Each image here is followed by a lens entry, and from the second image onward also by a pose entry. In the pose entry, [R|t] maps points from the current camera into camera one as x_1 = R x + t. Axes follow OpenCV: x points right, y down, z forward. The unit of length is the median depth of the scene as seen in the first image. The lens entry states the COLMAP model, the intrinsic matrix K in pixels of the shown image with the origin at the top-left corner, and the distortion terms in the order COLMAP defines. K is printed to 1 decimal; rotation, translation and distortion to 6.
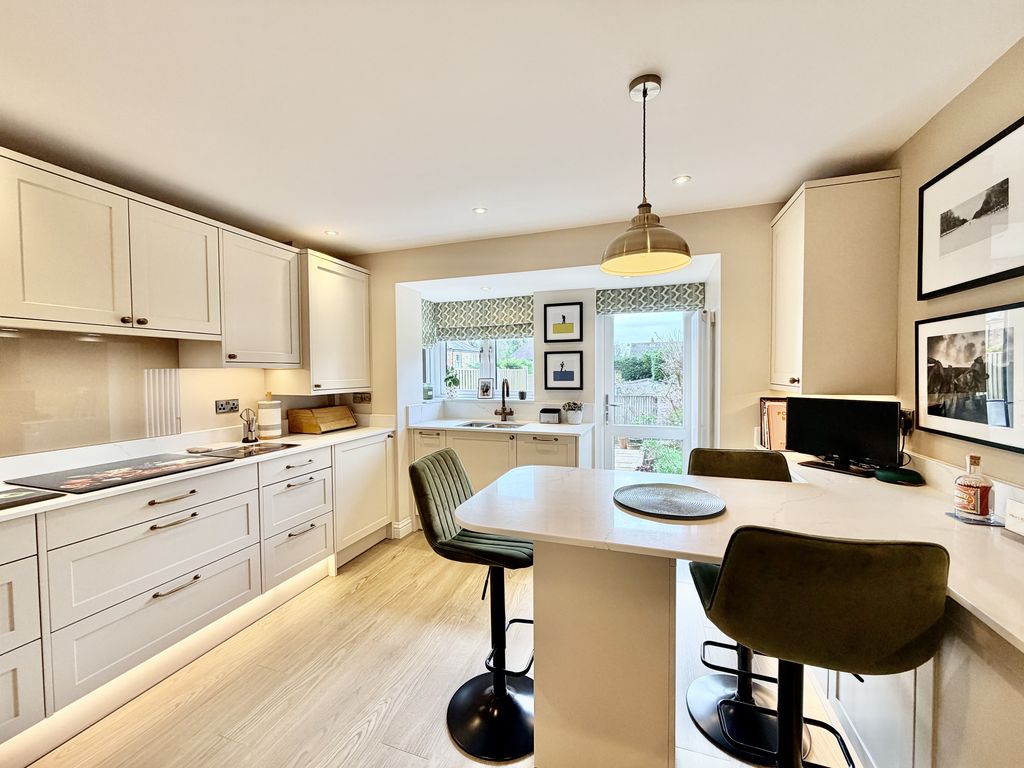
lens RADIAL K [[406.5, 0, 509.9], [0, 406.5, 383.7], [0, 0, 1]] dist [0.001653, -0.000103]
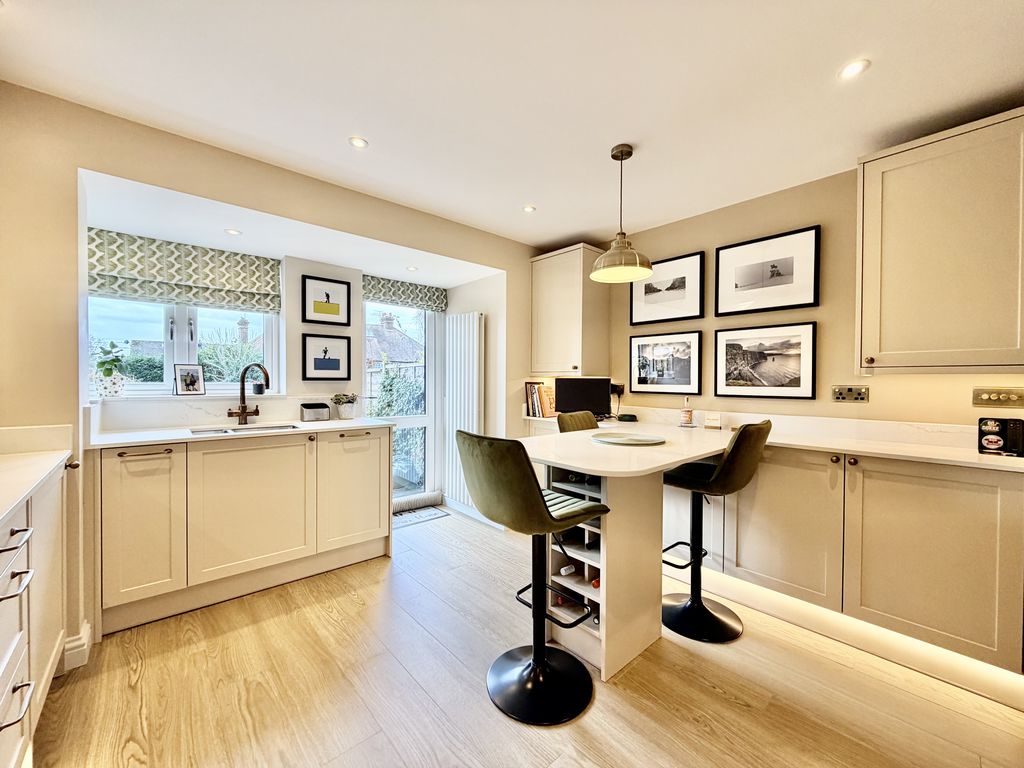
lens RADIAL K [[406.5, 0, 509.9], [0, 406.5, 383.7], [0, 0, 1]] dist [0.001653, -0.000103]
pose [[0.485740, 0.002146, 0.874101, -0.431244], [0.015154, 0.999826, -0.010876, 0.037305], [-0.873972, 0.018529, 0.485623, 0.257168]]
